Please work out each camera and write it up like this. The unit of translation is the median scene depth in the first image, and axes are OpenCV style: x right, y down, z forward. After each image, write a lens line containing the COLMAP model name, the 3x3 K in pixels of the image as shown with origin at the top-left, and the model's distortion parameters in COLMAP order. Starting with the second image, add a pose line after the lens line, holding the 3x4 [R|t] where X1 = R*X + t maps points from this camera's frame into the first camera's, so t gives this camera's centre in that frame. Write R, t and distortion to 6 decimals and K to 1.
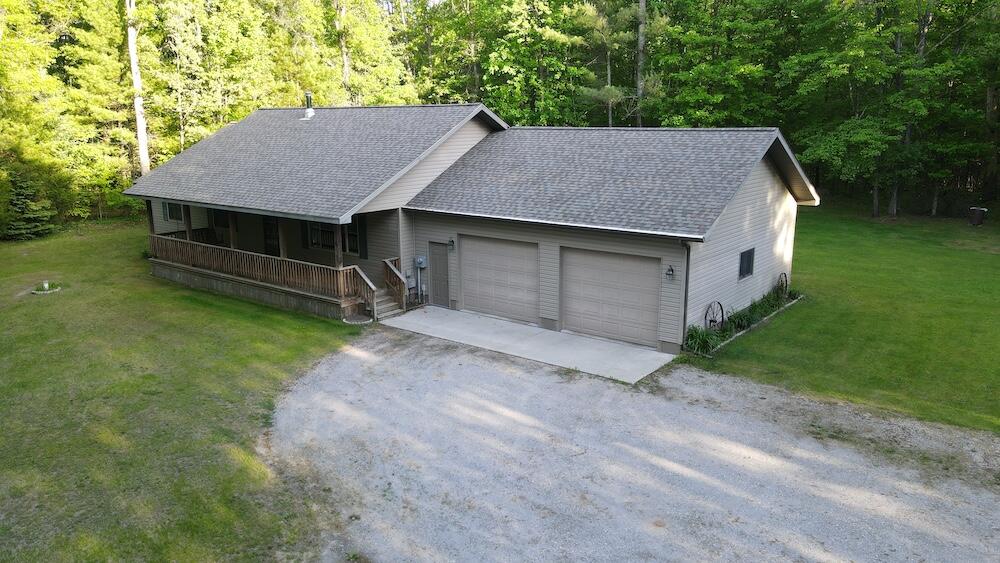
lens RADIAL K [[725.6, 0, 502.4], [0, 725.6, 284.6], [0, 0, 1]] dist [0.000532, 0.031473]
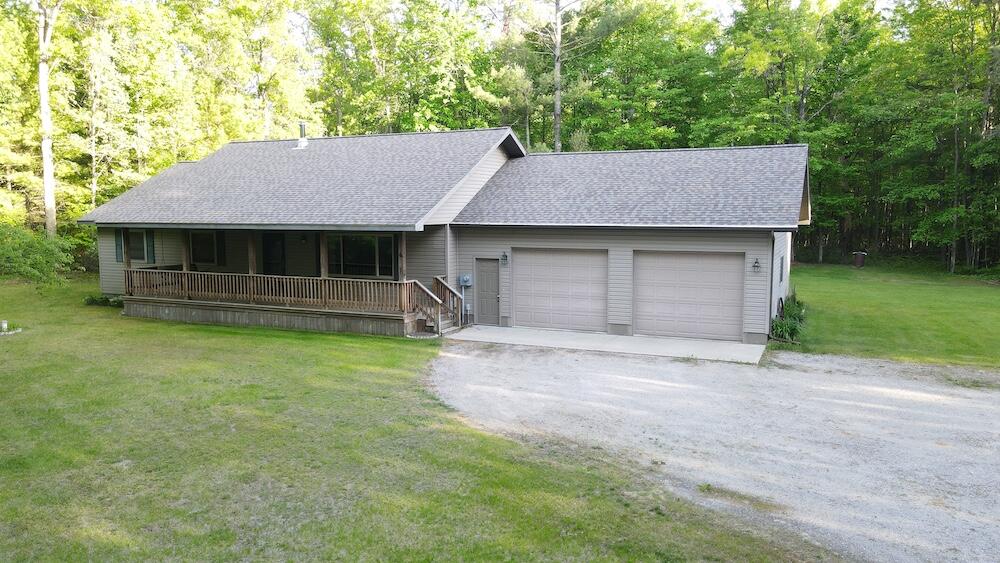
lens RADIAL K [[725.6, 0, 502.4], [0, 725.6, 284.6], [0, 0, 1]] dist [0.000532, 0.031473]
pose [[0.973683, -0.021472, 0.226894, -0.273286], [0.048394, 0.992328, -0.113769, 0.084019], [-0.222710, 0.121756, 0.967252, 0.045172]]
